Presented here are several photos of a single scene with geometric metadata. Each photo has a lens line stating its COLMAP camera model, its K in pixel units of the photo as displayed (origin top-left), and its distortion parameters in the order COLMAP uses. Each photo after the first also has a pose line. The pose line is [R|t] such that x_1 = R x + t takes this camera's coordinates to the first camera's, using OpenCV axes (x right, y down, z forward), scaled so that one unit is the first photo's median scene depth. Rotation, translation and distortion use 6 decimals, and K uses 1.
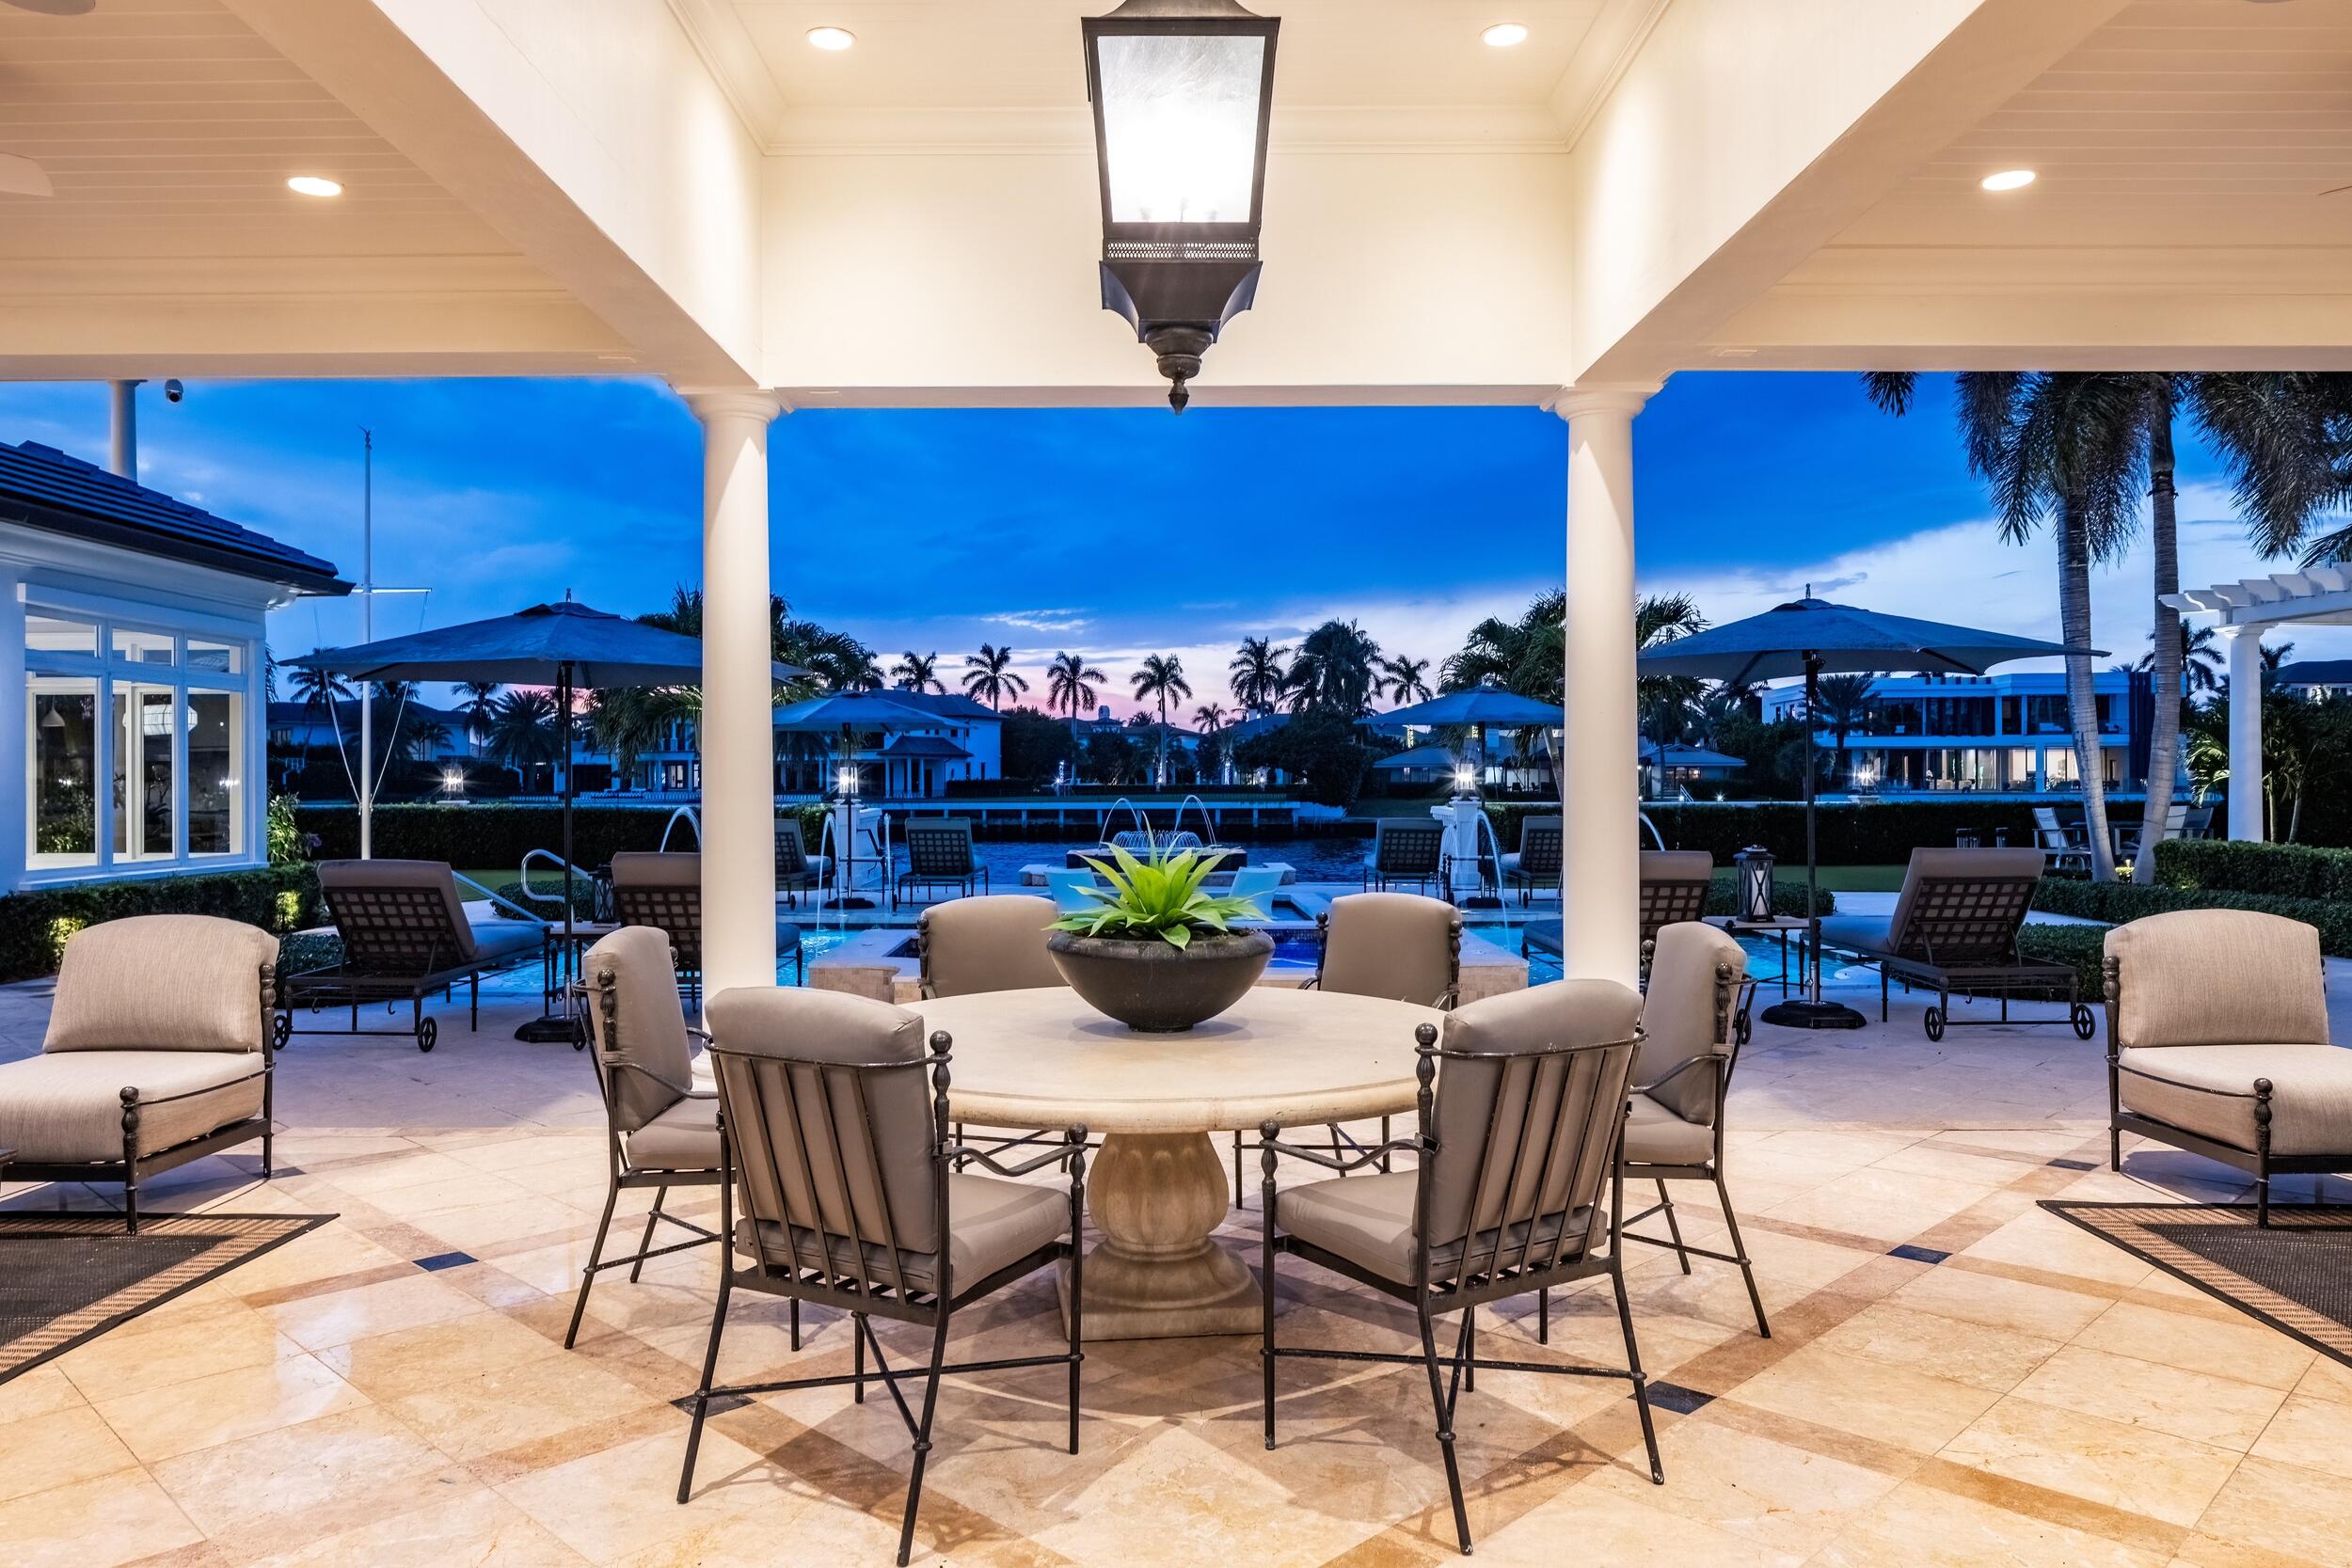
lens RADIAL K [[1620.7, 0, 1151.7], [0, 1620.7, 767.9], [0, 0, 1]] dist [-0.004519, -0.005520]
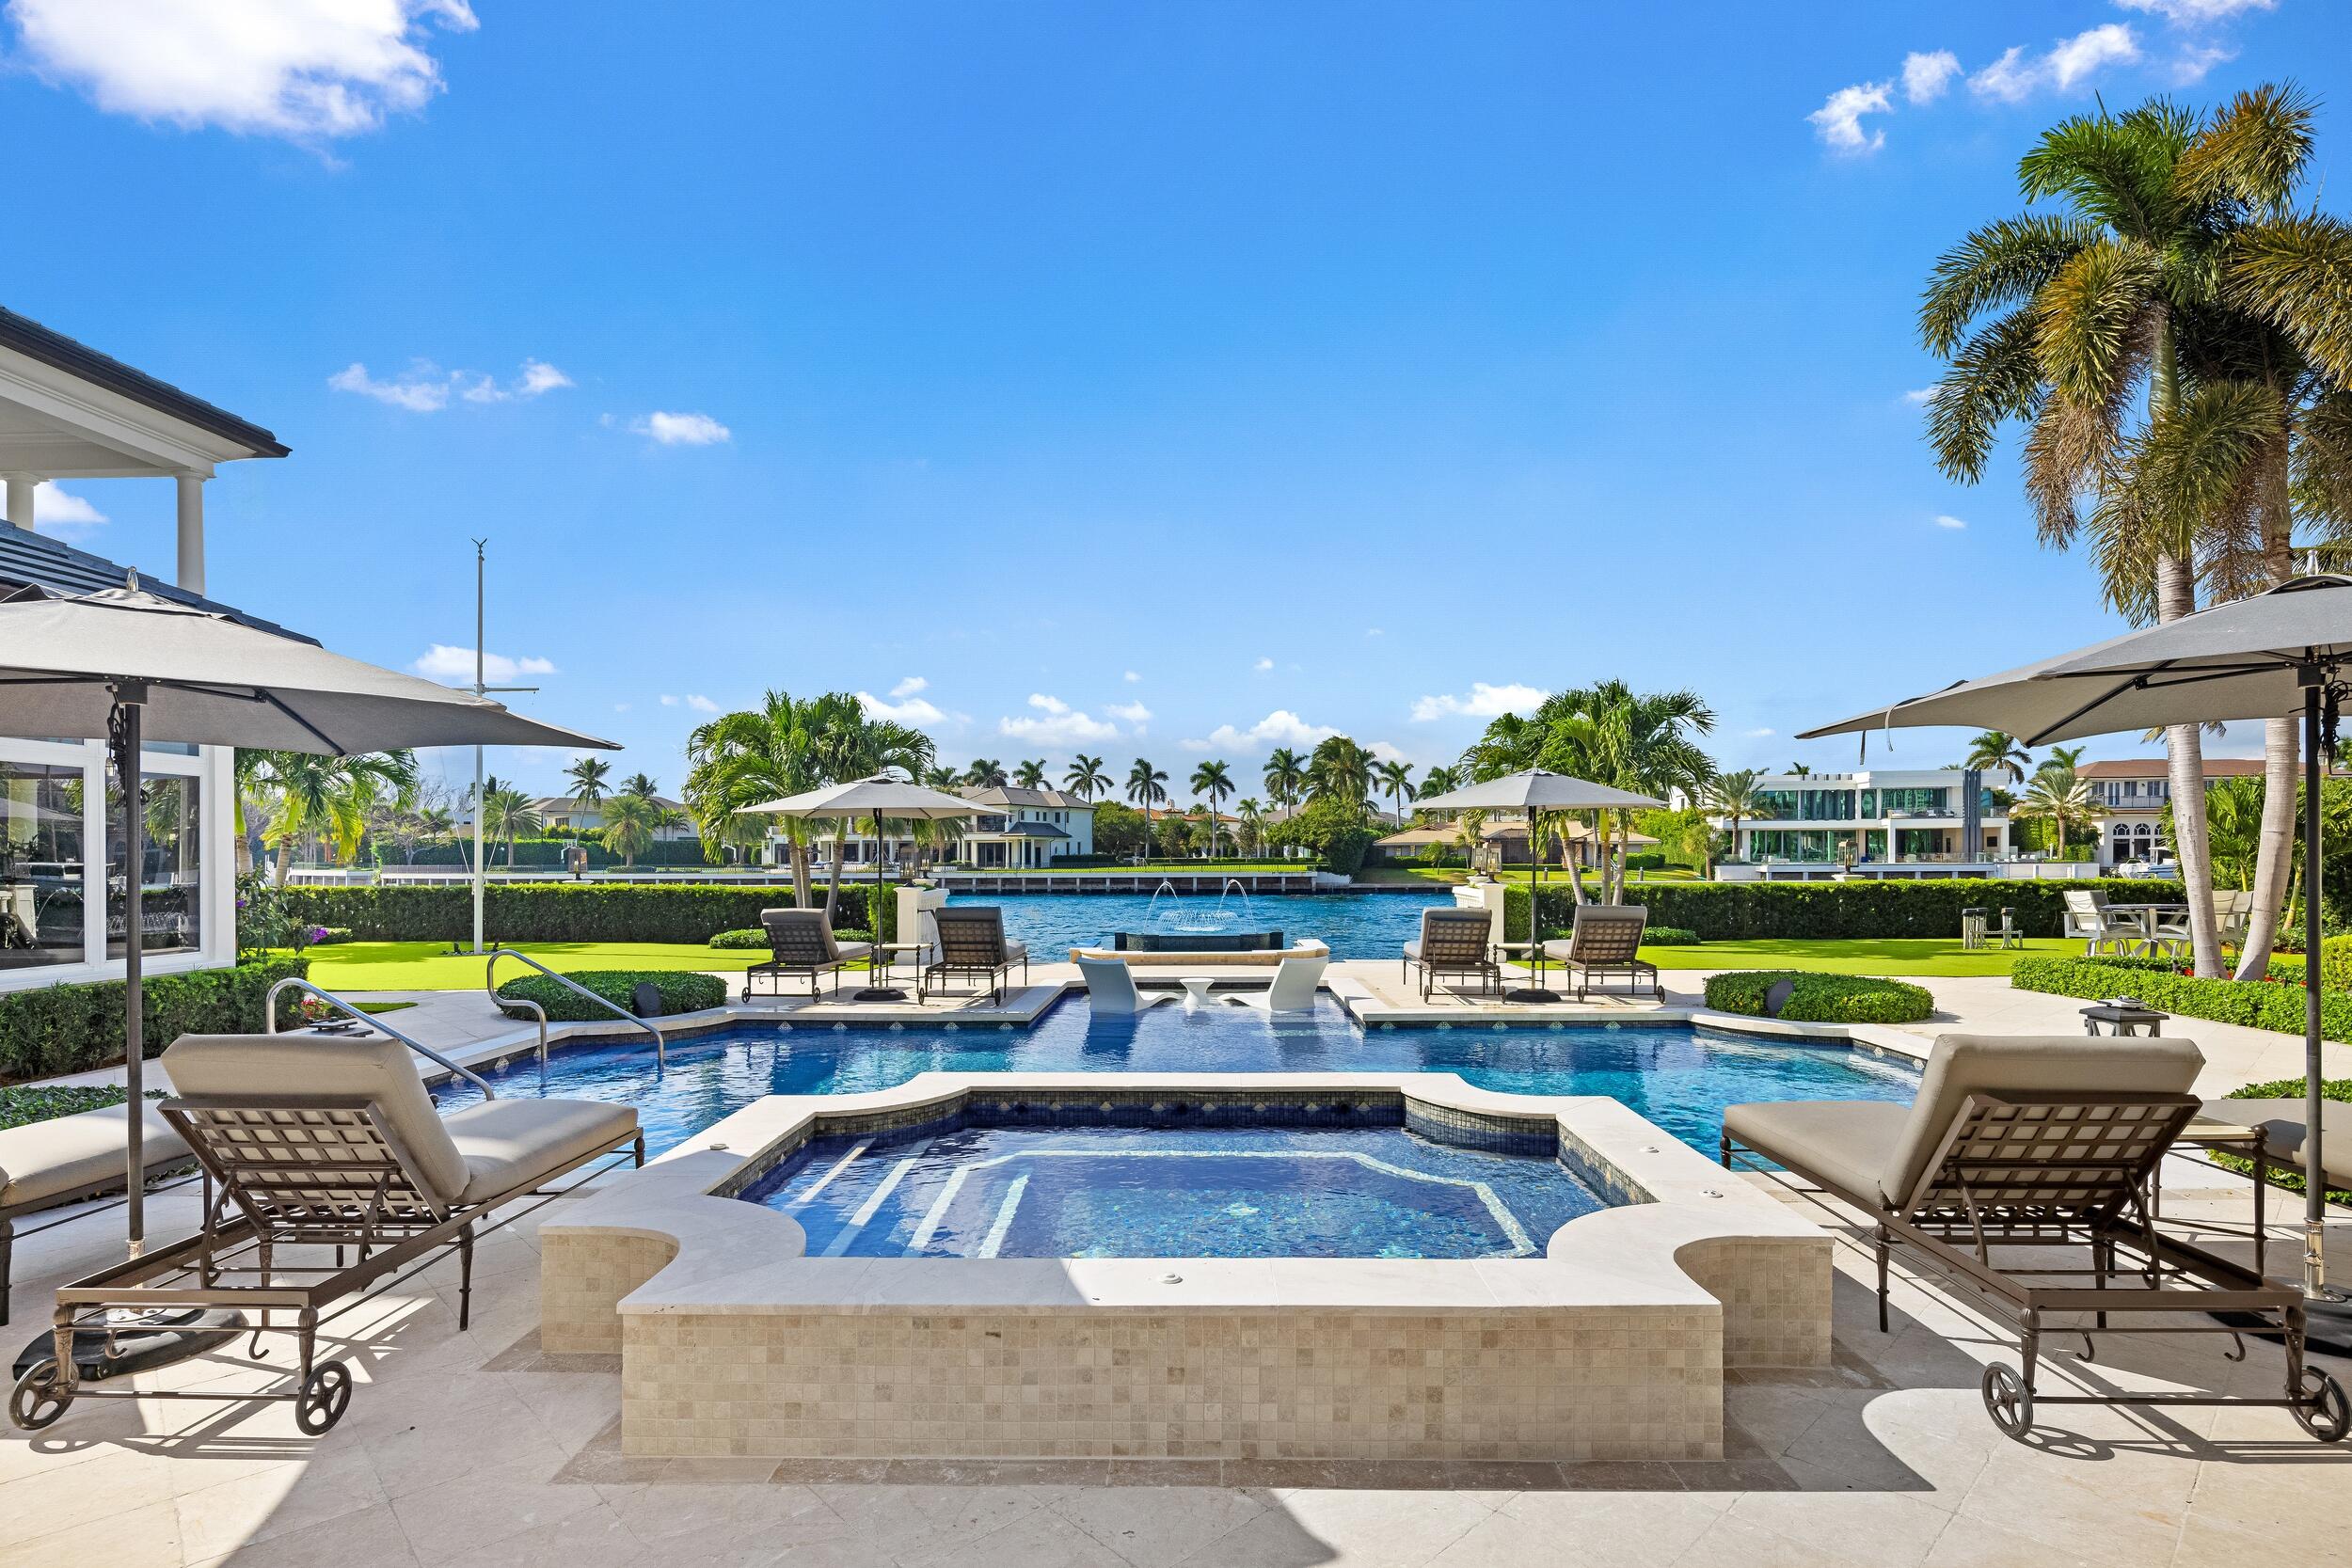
lens RADIAL K [[1177.1, 0, 1197.3], [0, 1177.1, 881.6], [0, 0, 1]] dist [0.003884, -0.004415]
pose [[0.999968, -0.002039, -0.007689, 0.021976], [0.002279, 0.999505, 0.031366, -0.012480], [0.007621, -0.031382, 0.999478, 0.610282]]
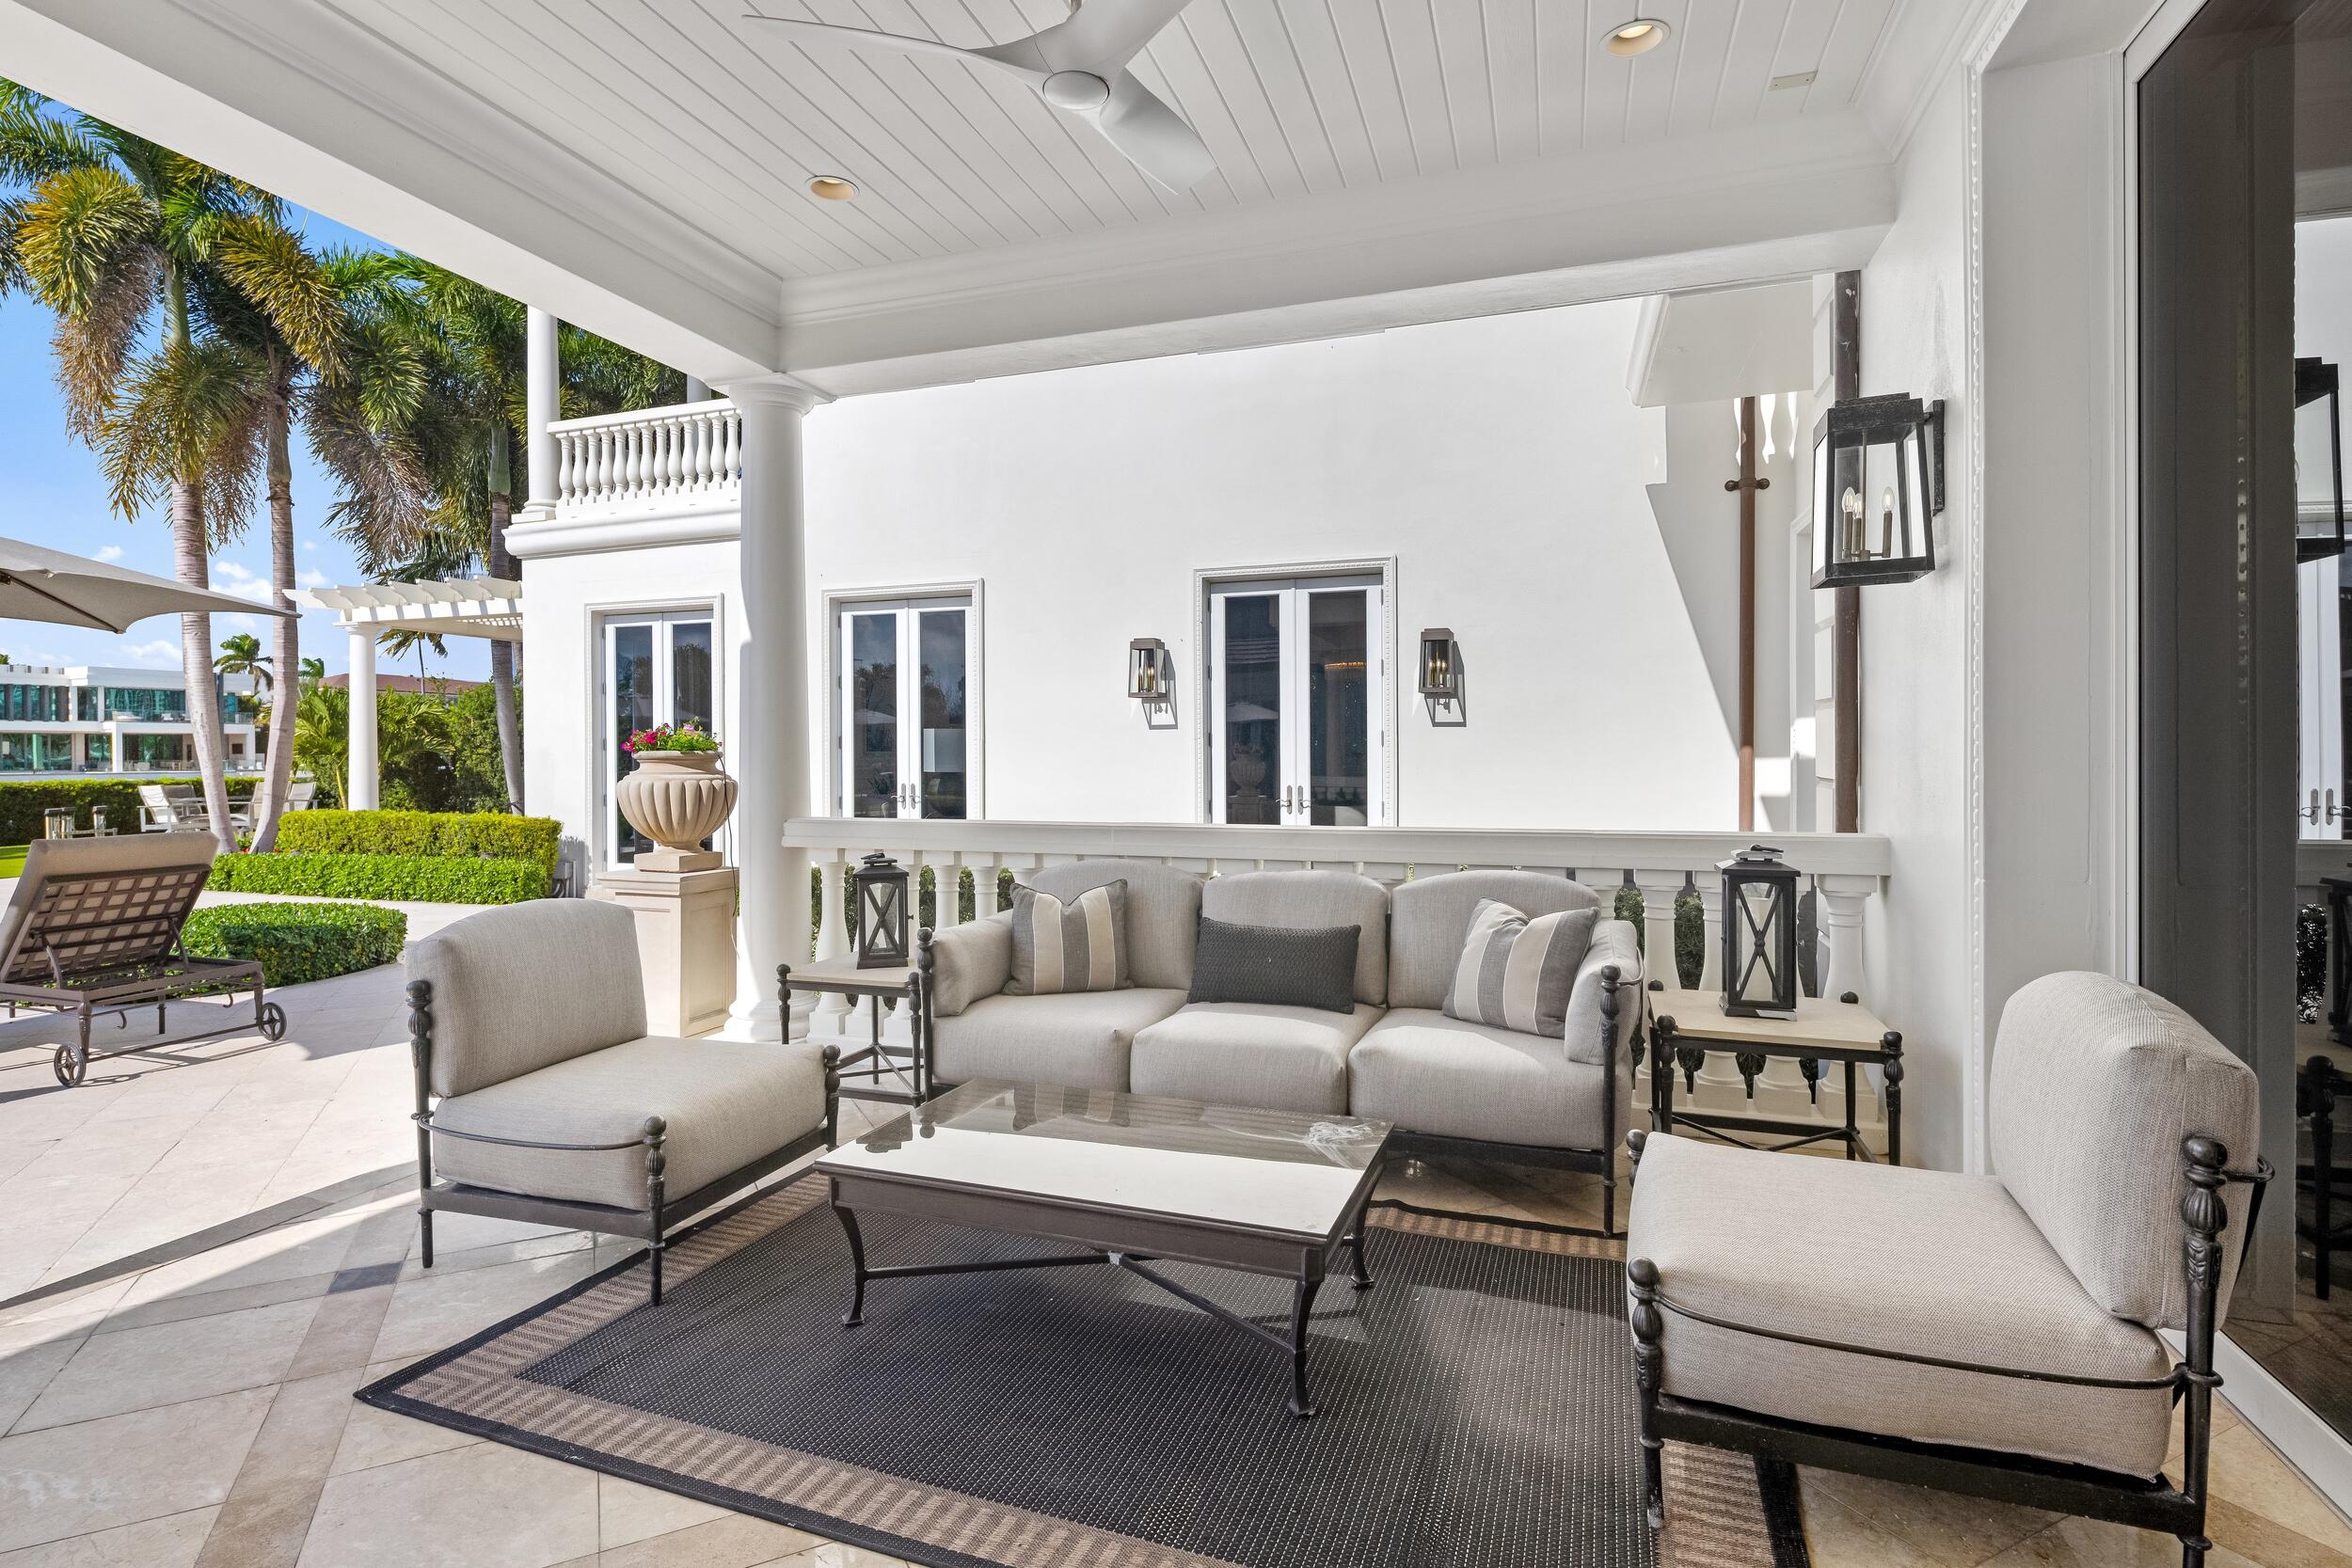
lens RADIAL K [[1177.1, 0, 1166.4], [0, 1177.1, 766.6], [0, 0, 1]] dist [0.003884, -0.004415]
pose [[0.331073, -0.007081, 0.943579, 0.118929], [-0.004086, 0.999952, 0.008938, 0.007101], [-0.943596, -0.006814, 0.331028, 0.301366]]
